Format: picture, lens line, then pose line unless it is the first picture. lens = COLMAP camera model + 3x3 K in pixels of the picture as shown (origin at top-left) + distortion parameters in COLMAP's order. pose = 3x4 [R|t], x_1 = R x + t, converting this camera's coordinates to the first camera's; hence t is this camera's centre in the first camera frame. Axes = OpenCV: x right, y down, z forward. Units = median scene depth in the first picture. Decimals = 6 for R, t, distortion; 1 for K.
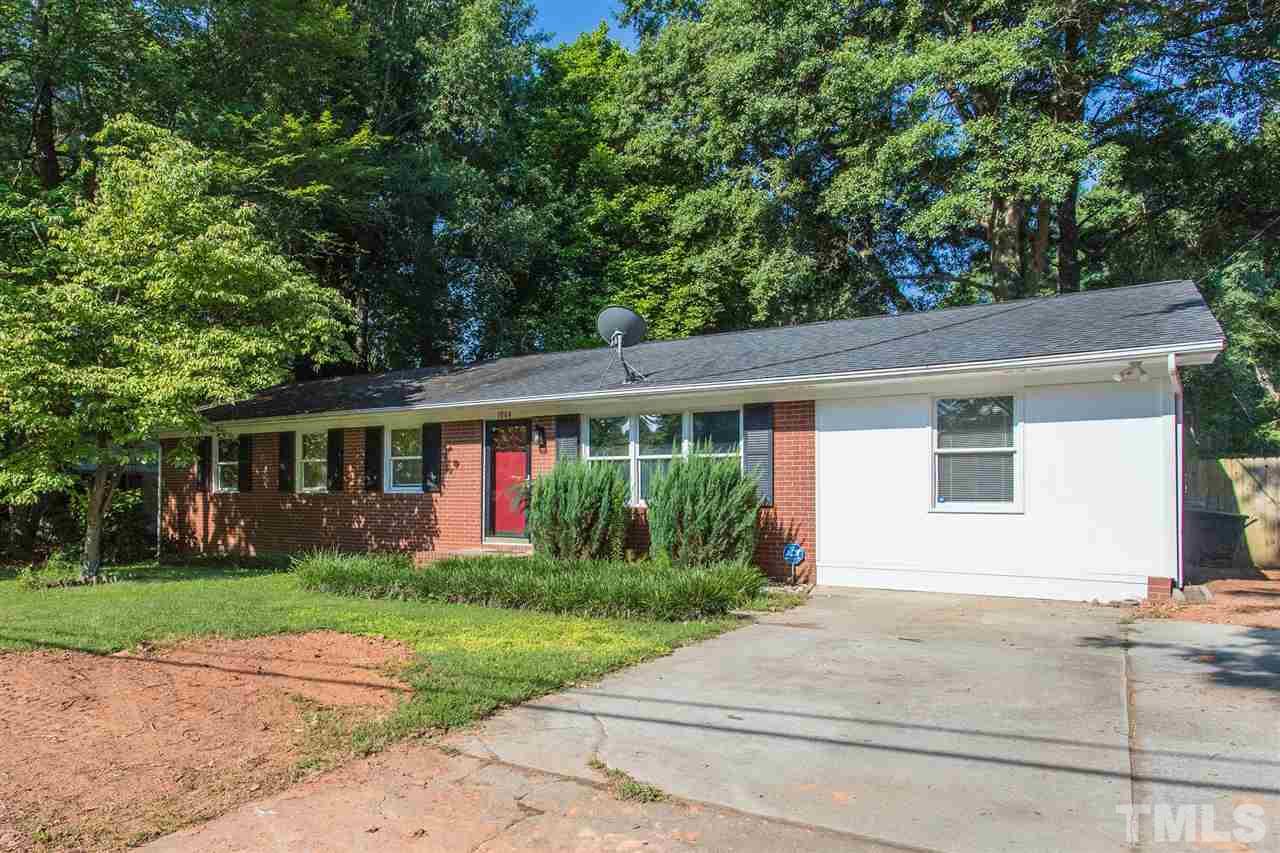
lens RADIAL K [[623.6, 0, 613.2], [0, 623.6, 490.8], [0, 0, 1]] dist [-0.001450, 0.000047]
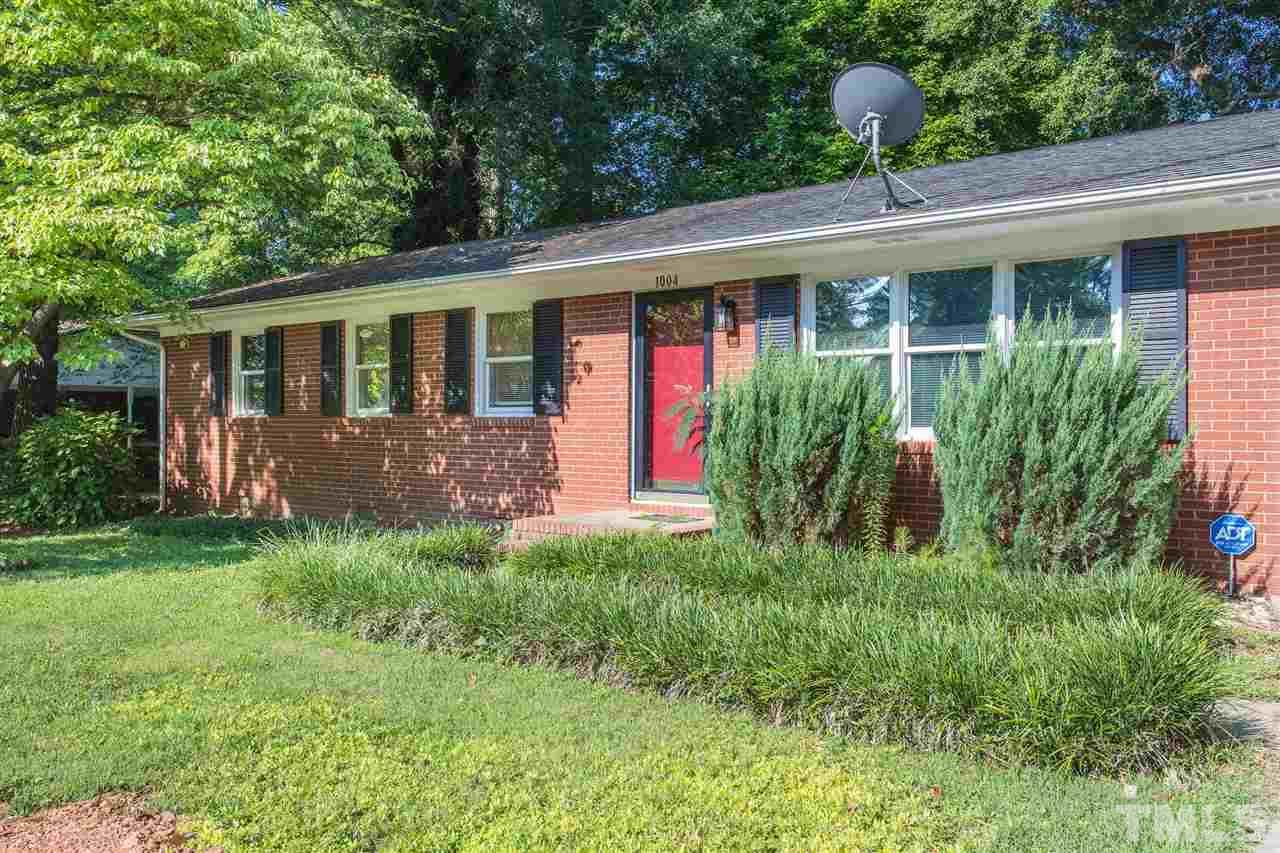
lens RADIAL K [[986.3, 0, 640.0], [0, 986.3, 426.5], [0, 0, 1]] dist [0.009699, 0.003629]
pose [[0.978217, -0.001782, -0.207579, -0.010795], [0.004721, 0.999895, 0.013666, 0.000425], [0.207533, -0.014348, 0.978123, 0.121116]]
